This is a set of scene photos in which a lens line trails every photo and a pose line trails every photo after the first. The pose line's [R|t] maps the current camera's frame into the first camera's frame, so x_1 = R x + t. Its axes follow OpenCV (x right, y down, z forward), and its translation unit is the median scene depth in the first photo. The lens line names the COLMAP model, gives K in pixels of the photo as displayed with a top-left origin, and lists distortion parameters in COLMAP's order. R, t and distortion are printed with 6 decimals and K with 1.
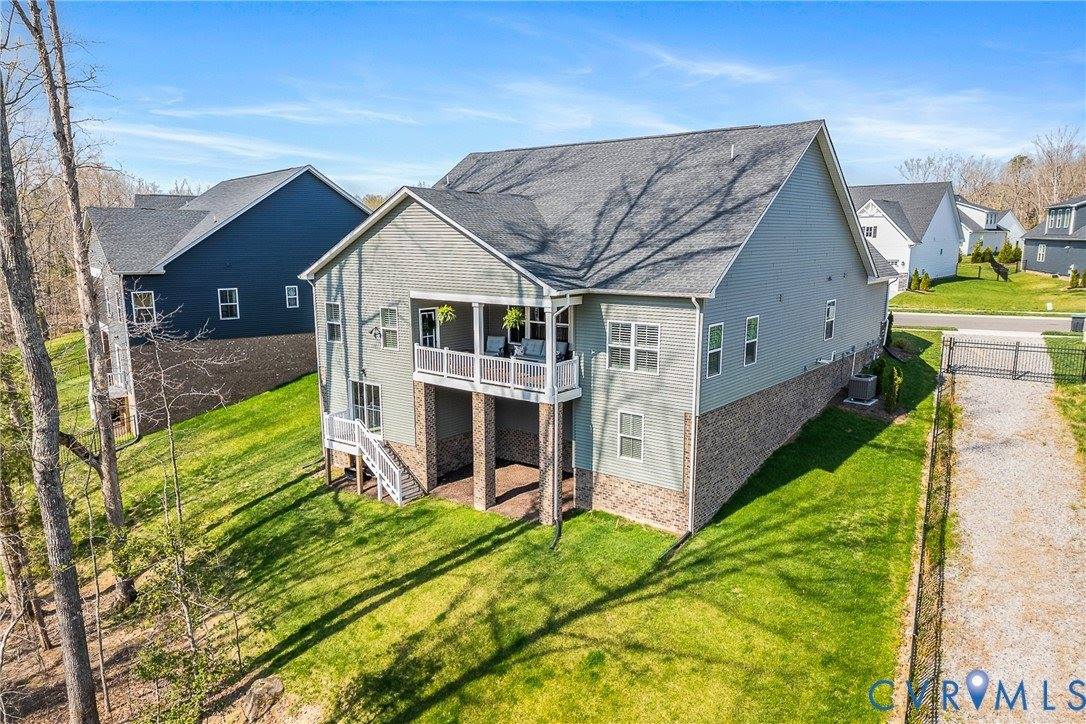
lens RADIAL K [[737.4, 0, 544.9], [0, 737.4, 358.1], [0, 0, 1]] dist [0.012834, -0.000973]
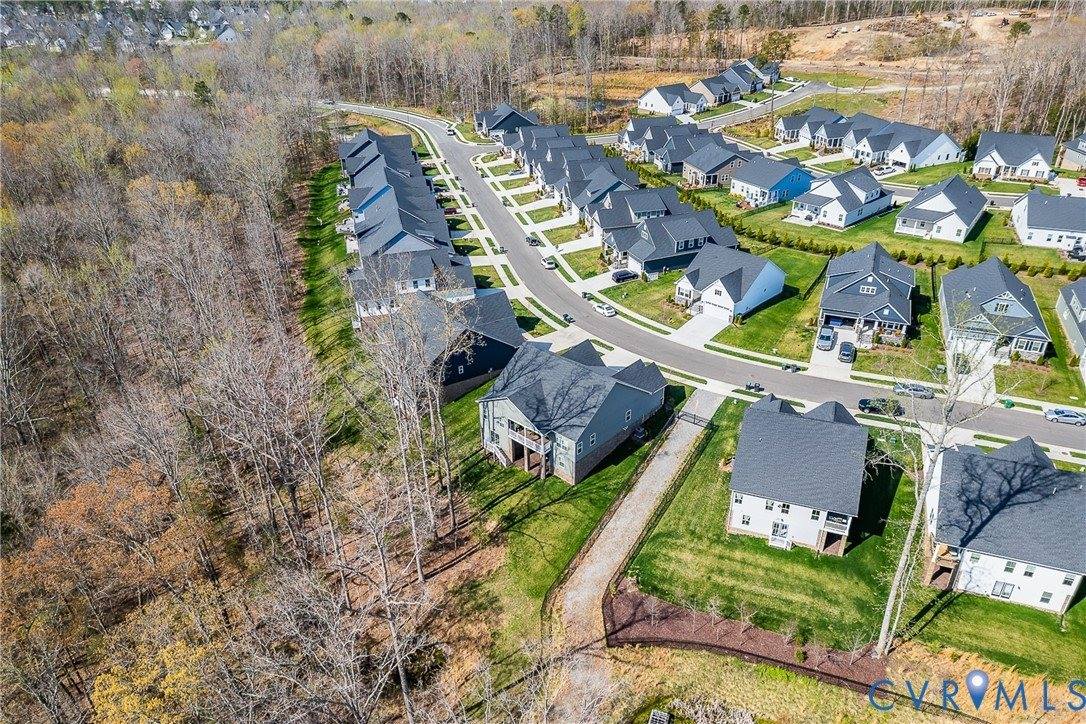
lens RADIAL K [[737.4, 0, 543.1], [0, 737.4, 363.9], [0, 0, 1]] dist [0.012834, -0.000973]
pose [[0.996804, 0.030862, -0.073682, 0.301411], [-0.002269, 0.932926, 0.360062, -1.915199], [0.079852, -0.358744, 0.930014, -2.688667]]
